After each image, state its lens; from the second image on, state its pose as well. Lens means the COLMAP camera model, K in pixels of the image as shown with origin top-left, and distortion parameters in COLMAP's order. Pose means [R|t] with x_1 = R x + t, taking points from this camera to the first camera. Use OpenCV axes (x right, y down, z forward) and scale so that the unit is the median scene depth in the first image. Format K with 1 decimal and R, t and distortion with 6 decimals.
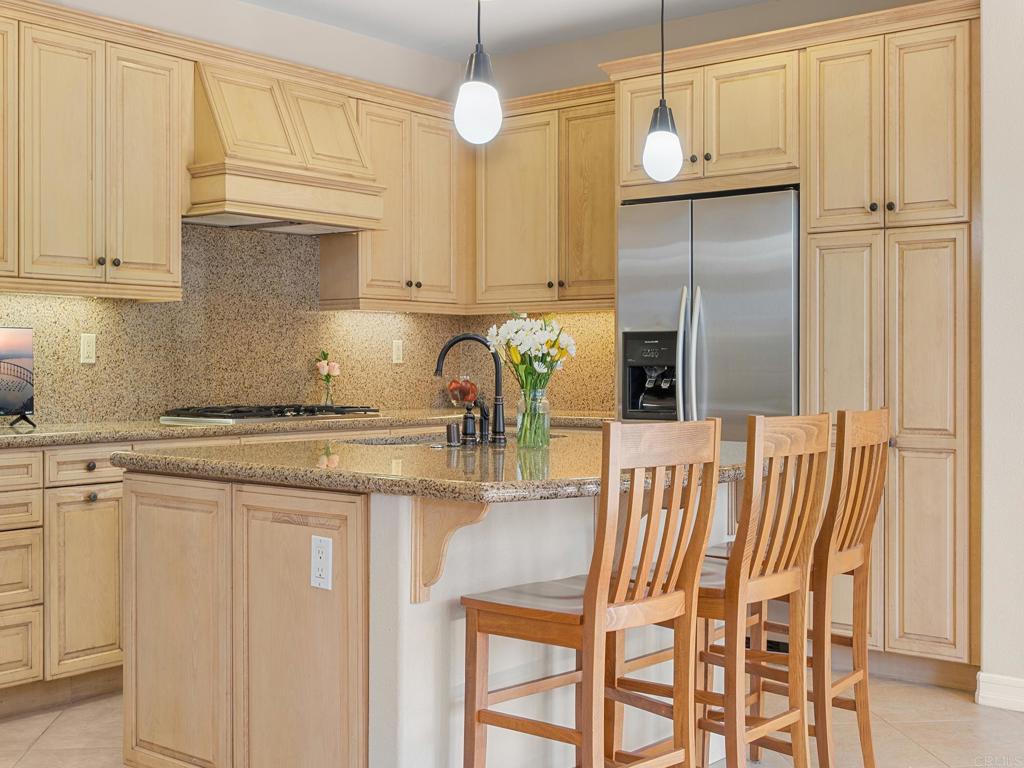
lens RADIAL K [[1276.8, 0, 513.0], [0, 1276.8, 383.2], [0, 0, 1]] dist [0.006602, 0.000000]
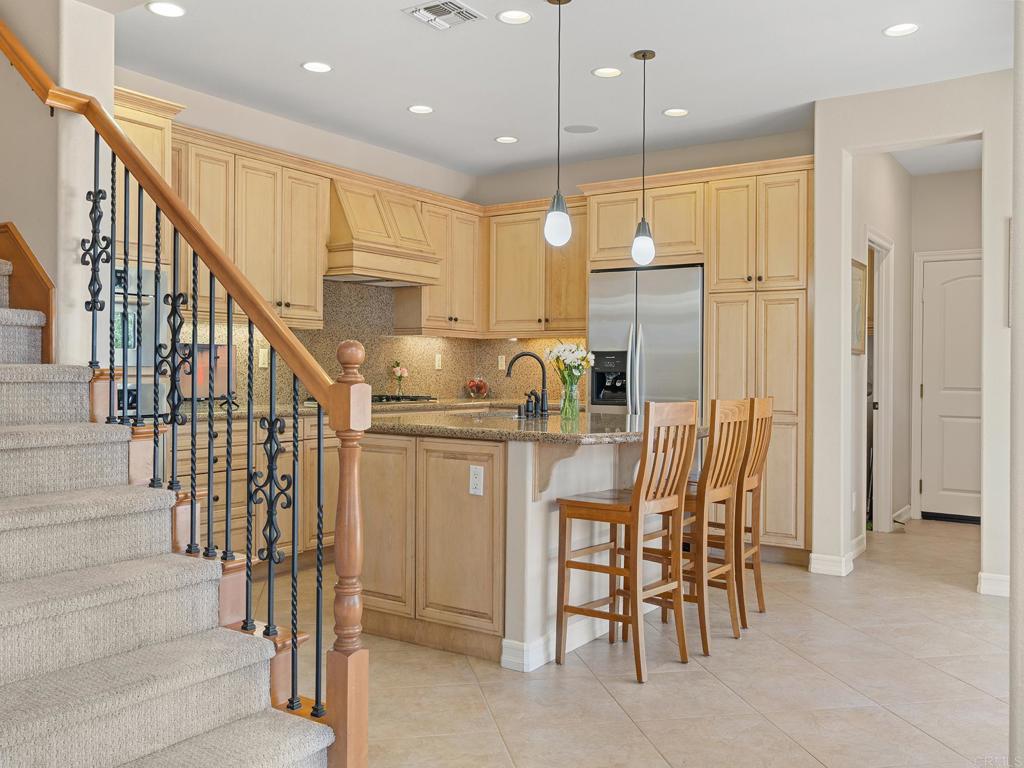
lens RADIAL K [[920.2, 0, 511.5], [0, 920.2, 382.8], [0, 0, 1]] dist [0.012541, 0.003964]
pose [[0.996417, 0.007676, 0.084224, -0.129901], [-0.007546, 0.999970, -0.001854, 0.003592], [-0.084236, 0.001212, 0.996445, -0.178505]]
